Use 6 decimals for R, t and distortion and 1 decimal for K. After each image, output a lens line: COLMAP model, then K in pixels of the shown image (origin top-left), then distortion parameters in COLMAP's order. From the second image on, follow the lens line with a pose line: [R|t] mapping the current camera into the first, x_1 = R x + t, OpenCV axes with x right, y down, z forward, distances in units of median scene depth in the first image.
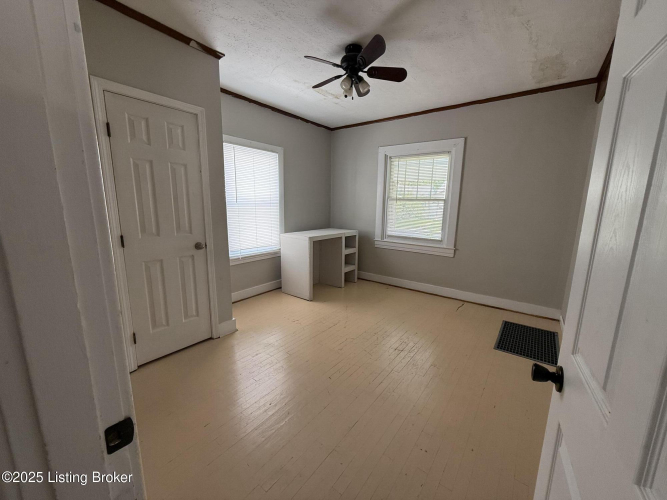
lens RADIAL K [[266.2, 0, 335.8], [0, 266.2, 250.2], [0, 0, 1]] dist [0.001128, 0.000824]
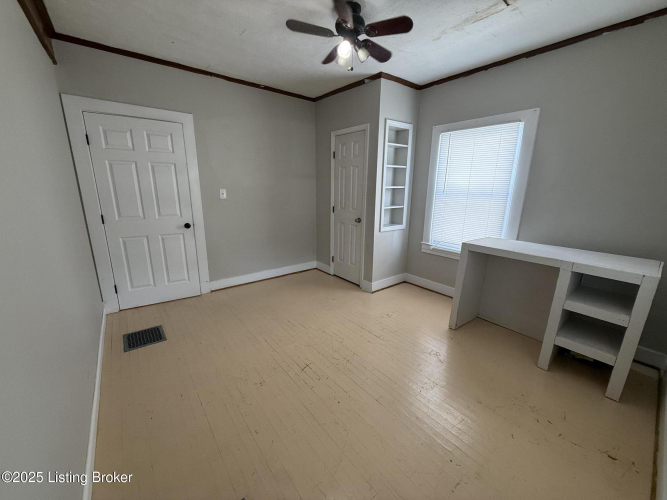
lens RADIAL K [[266.2, 0, 335.8], [0, 266.2, 250.2], [0, 0, 1]] dist [0.001128, 0.000824]
pose [[-0.238884, 0.207360, -0.948650, 0.721156], [-0.191874, 0.947593, 0.255445, -0.159292], [0.951903, 0.243043, -0.186578, 0.898072]]
